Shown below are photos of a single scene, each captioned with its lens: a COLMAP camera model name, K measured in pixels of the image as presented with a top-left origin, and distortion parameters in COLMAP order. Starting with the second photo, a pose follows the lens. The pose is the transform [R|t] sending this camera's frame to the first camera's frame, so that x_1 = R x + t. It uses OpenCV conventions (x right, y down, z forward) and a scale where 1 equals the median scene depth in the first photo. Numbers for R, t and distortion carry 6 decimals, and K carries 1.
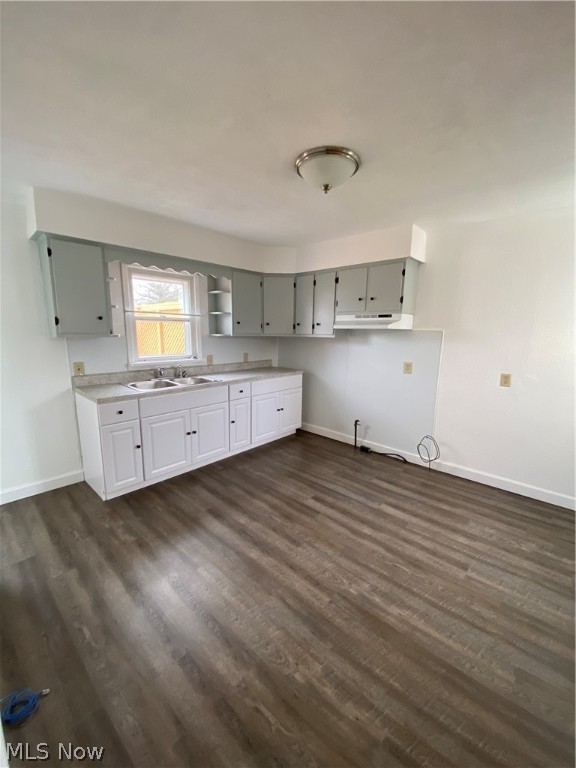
lens RADIAL K [[315.4, 0, 290.7], [0, 315.4, 384.4], [0, 0, 1]] dist [-0.026932, -0.000642]
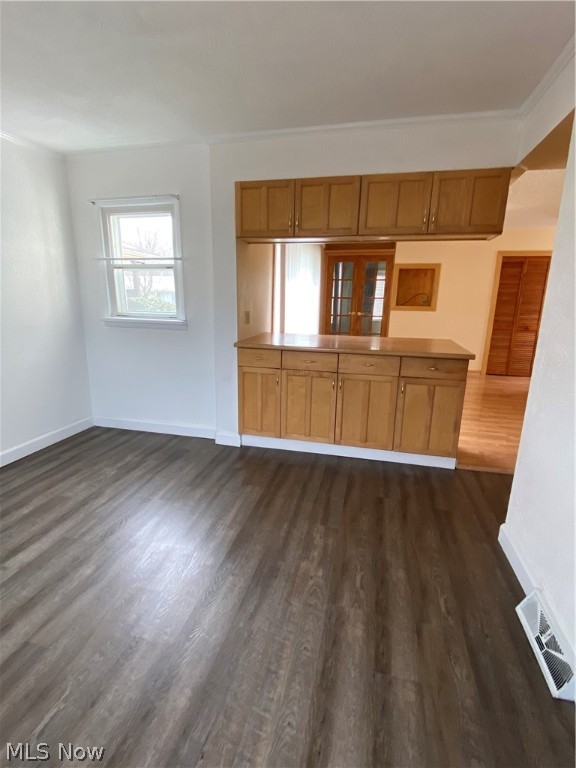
lens RADIAL K [[365.9, 0, 290.8], [0, 365.9, 384.4], [0, 0, 1]] dist [0.000021, -0.000273]
pose [[-0.485546, -0.229806, 0.843466, -0.789796], [0.129937, 0.935143, 0.329582, -0.142618], [-0.864501, 0.269624, -0.424194, 1.291351]]
